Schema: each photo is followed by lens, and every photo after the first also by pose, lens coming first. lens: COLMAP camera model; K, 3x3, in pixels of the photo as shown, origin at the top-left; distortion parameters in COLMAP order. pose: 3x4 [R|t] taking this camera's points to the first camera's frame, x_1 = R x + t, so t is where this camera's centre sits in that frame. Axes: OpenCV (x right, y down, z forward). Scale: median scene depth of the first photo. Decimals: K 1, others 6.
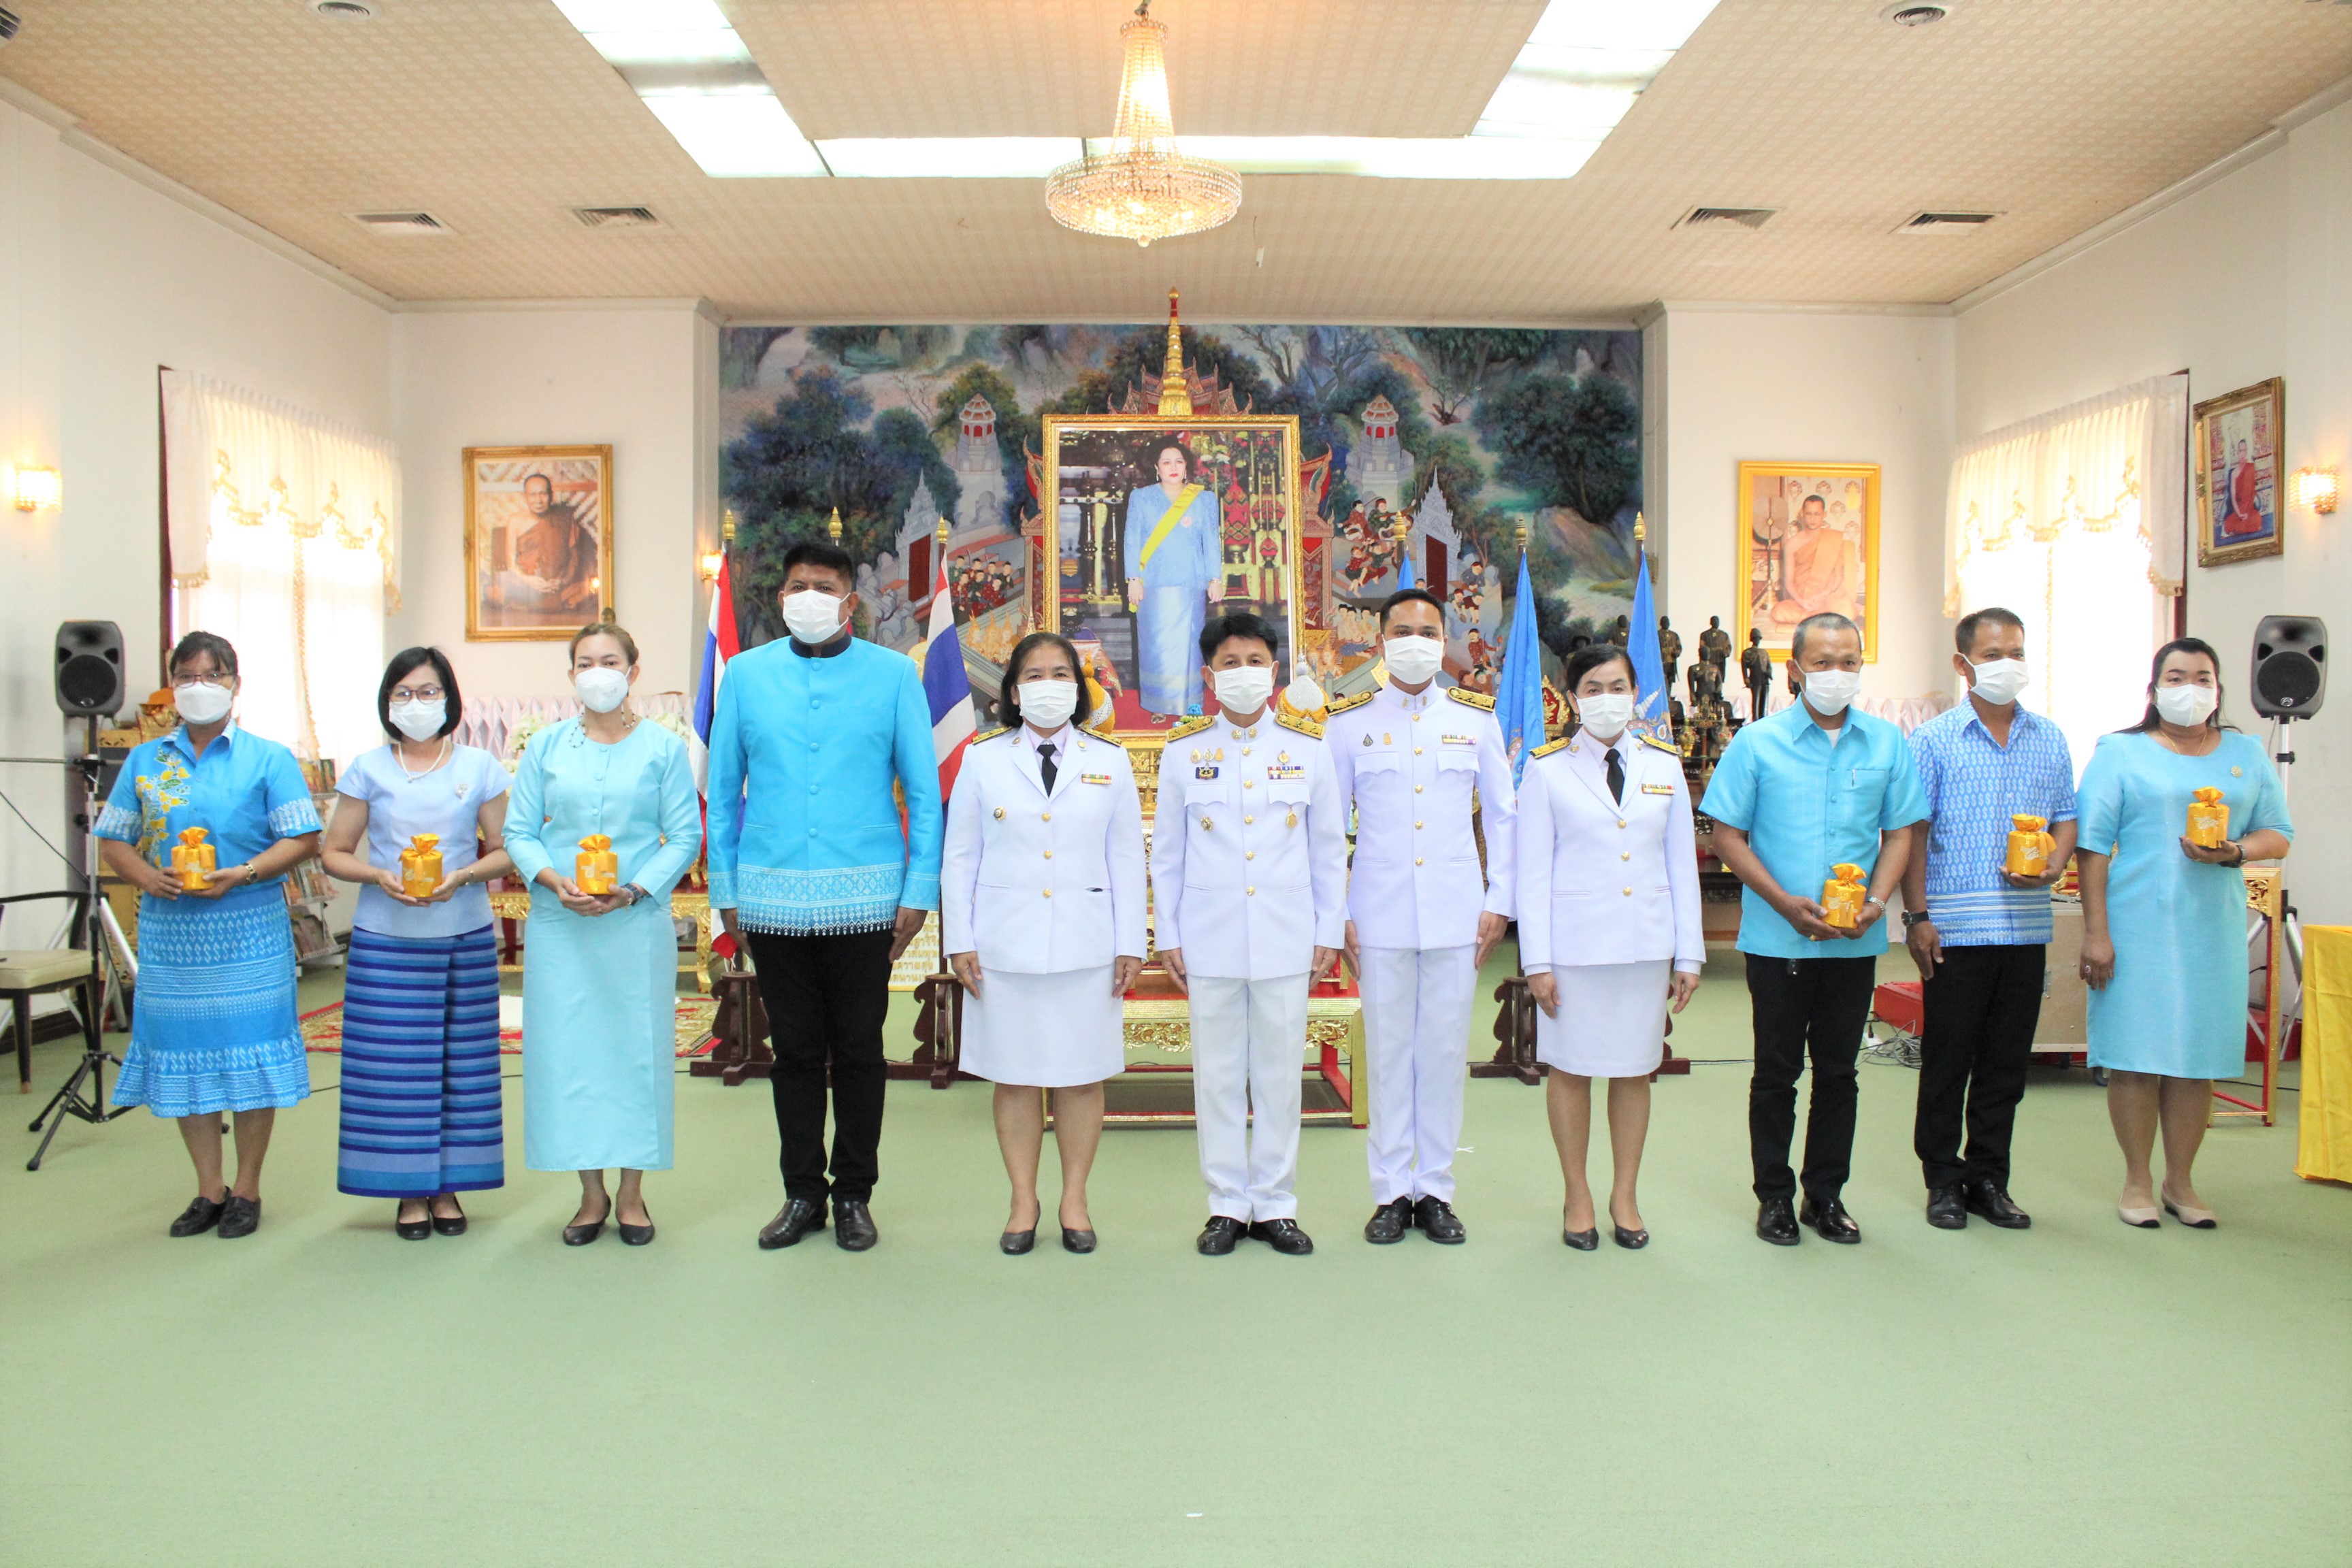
lens RADIAL K [[1944.3, 0, 1154.4], [0, 1944.3, 808.0], [0, 0, 1]] dist [-0.169829, 0.150262]
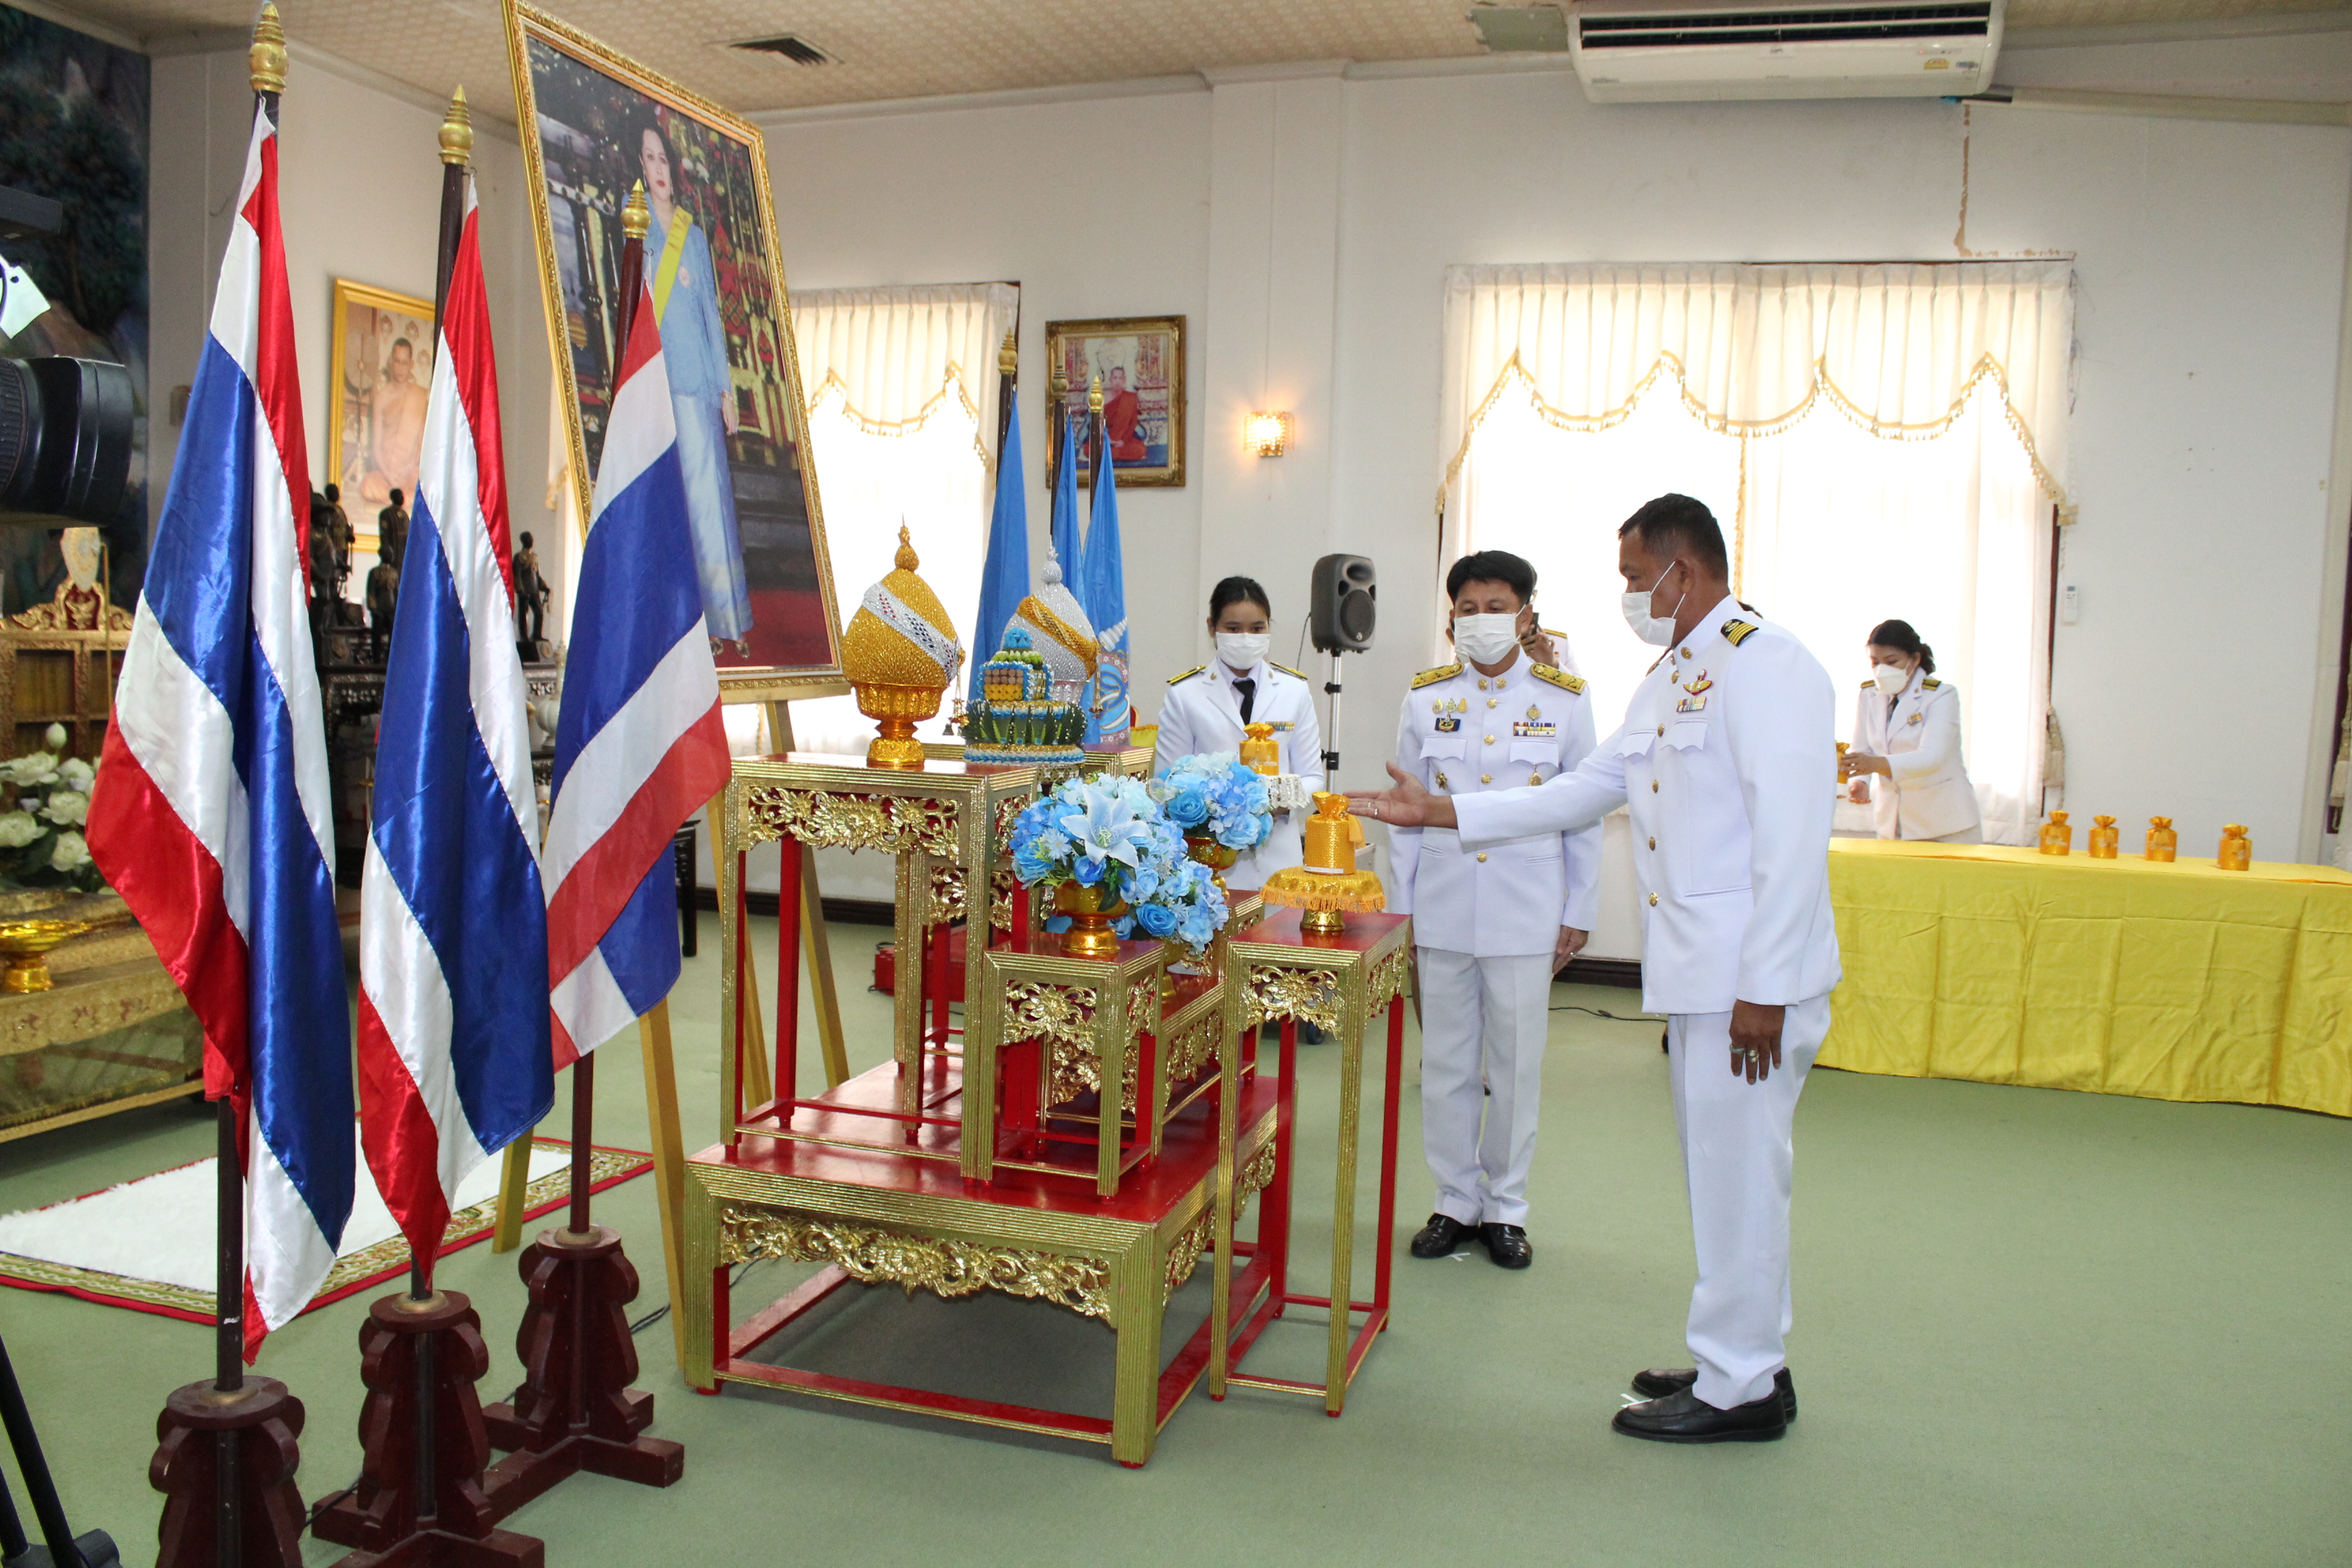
lens RADIAL K [[1941.8, 0, 1151.6], [0, 1941.8, 805.2], [0, 0, 1]] dist [-0.169319, 0.148670]
pose [[0.319462, -0.070087, 0.945004, -0.292922], [0.012378, 0.997485, 0.069795, -0.024412], [-0.947518, -0.010599, 0.319526, 0.462948]]
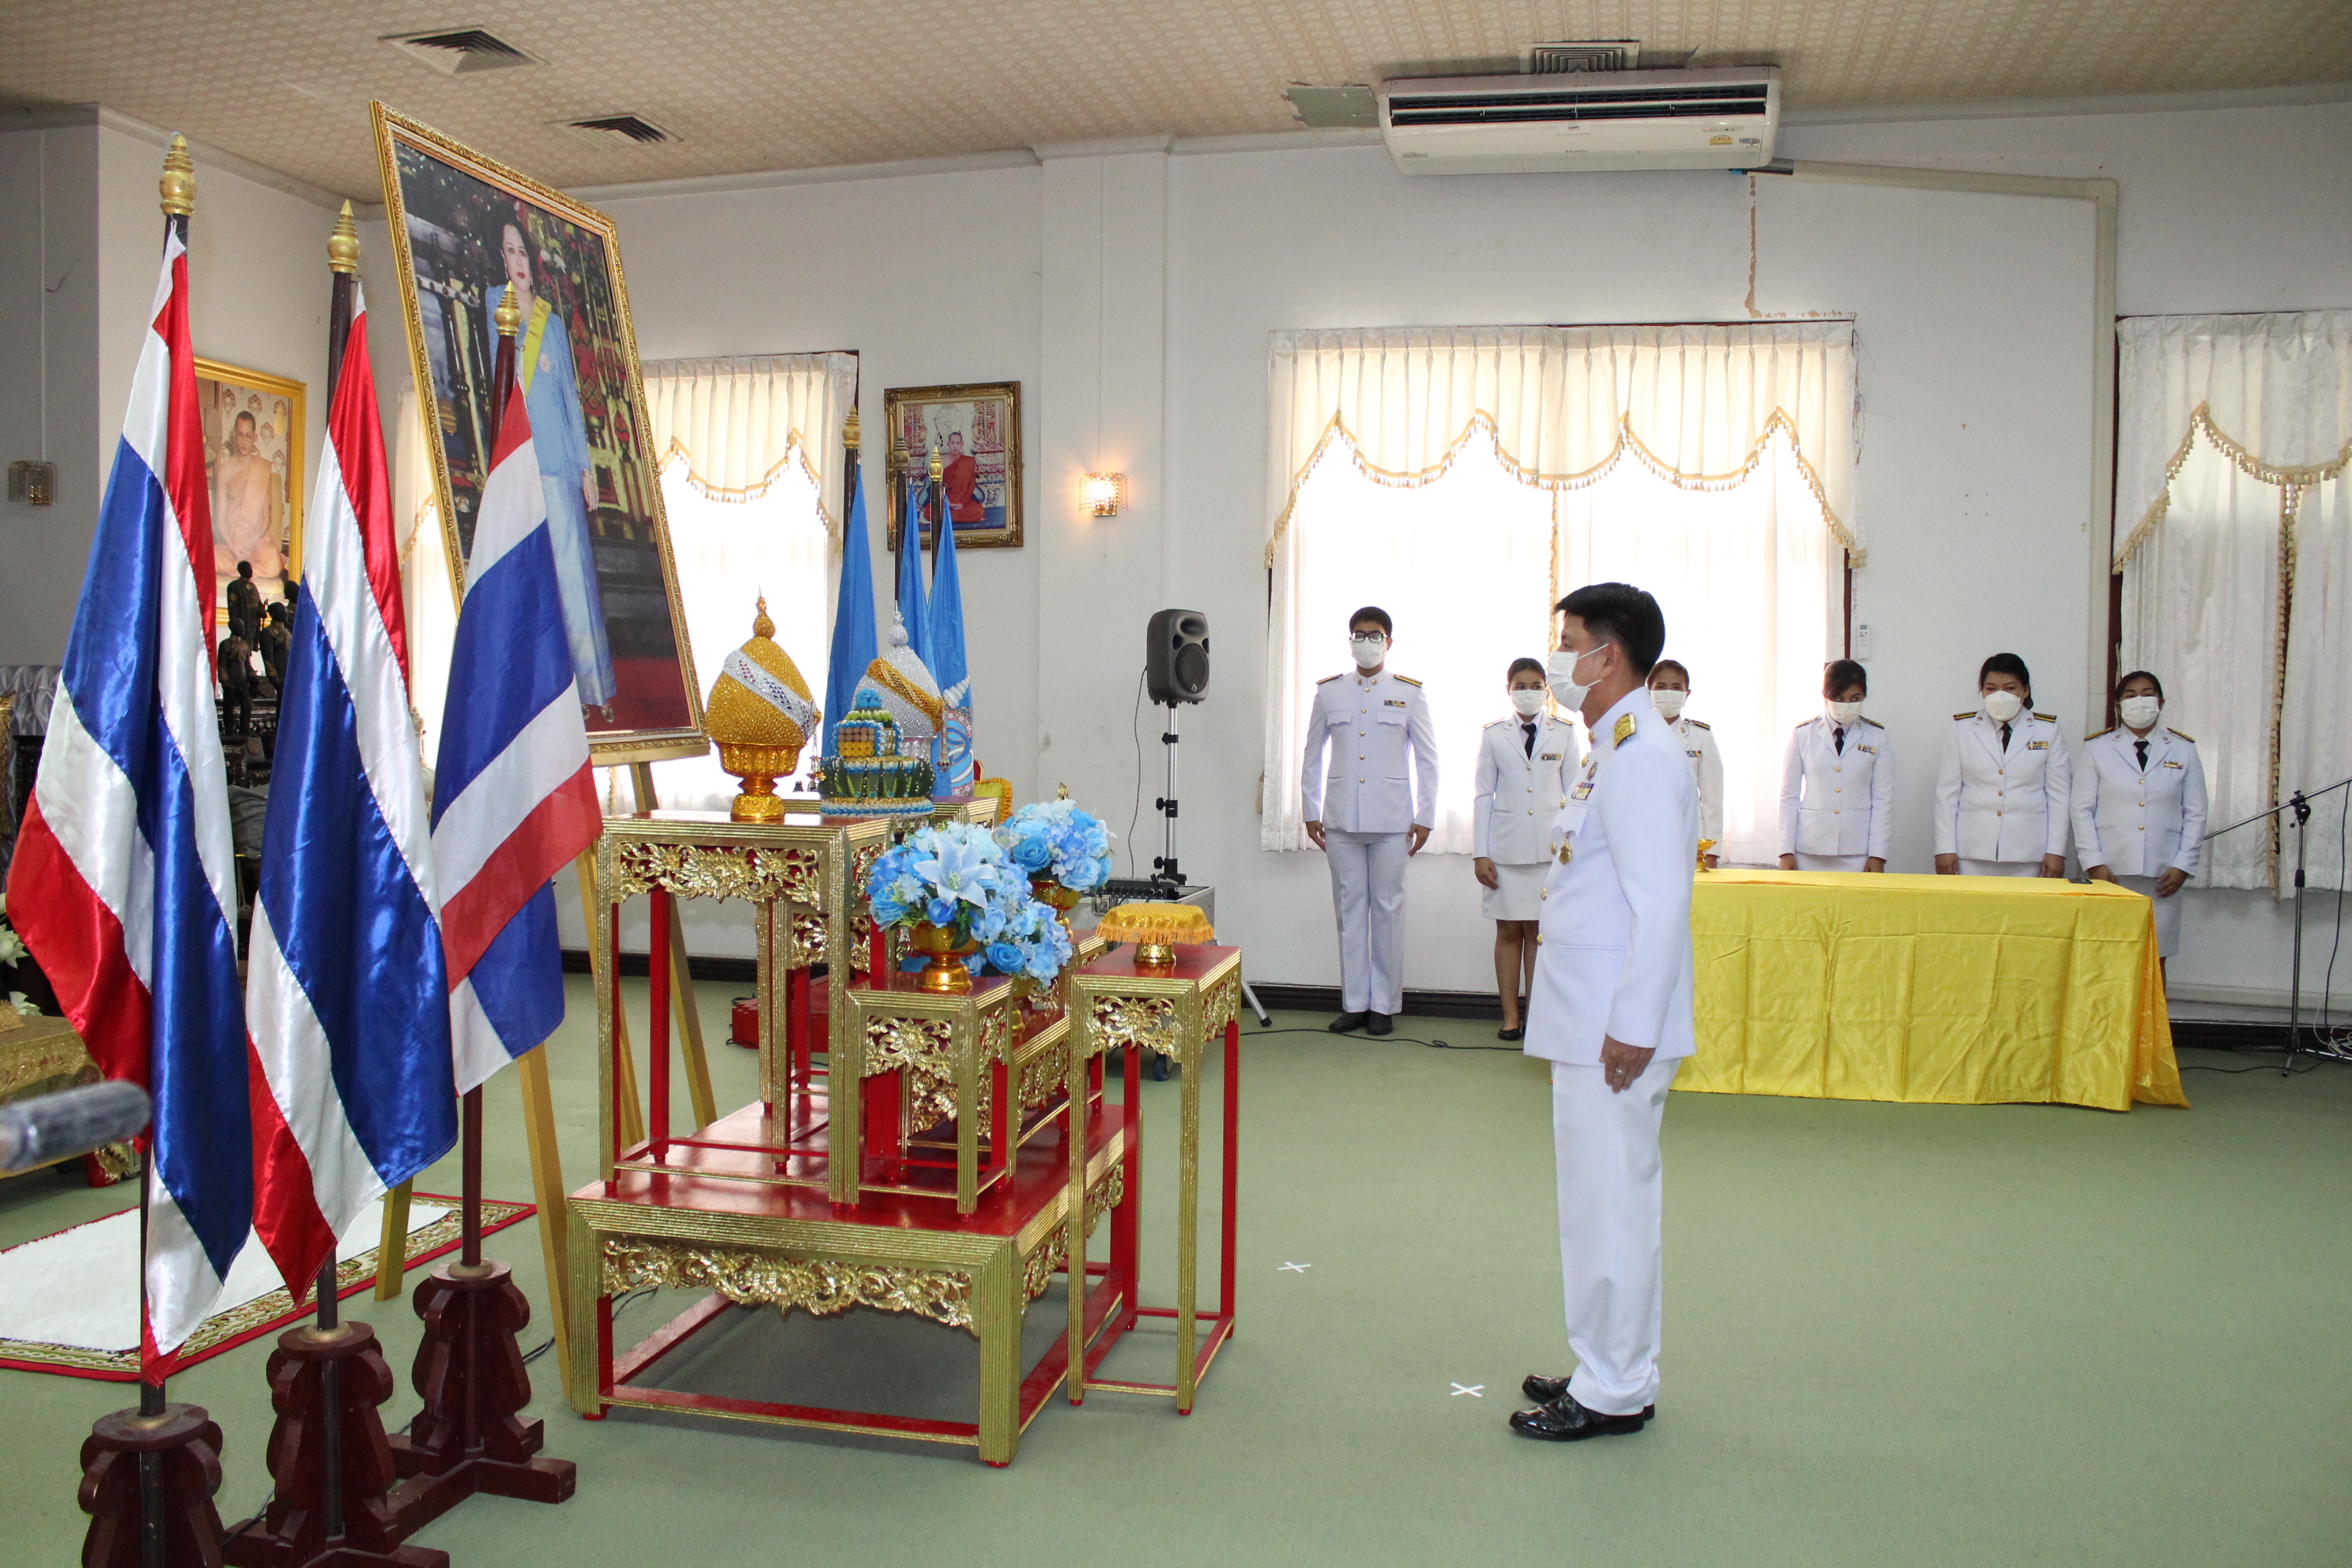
lens RADIAL K [[1946.9, 0, 1154.7], [0, 1946.9, 805.9], [0, 0, 1]] dist [-0.169652, 0.151360]
pose [[0.240565, -0.051507, 0.969265, -0.316786], [0.034290, 0.998419, 0.044546, -0.024447], [-0.970027, 0.022520, 0.241951, 0.454854]]
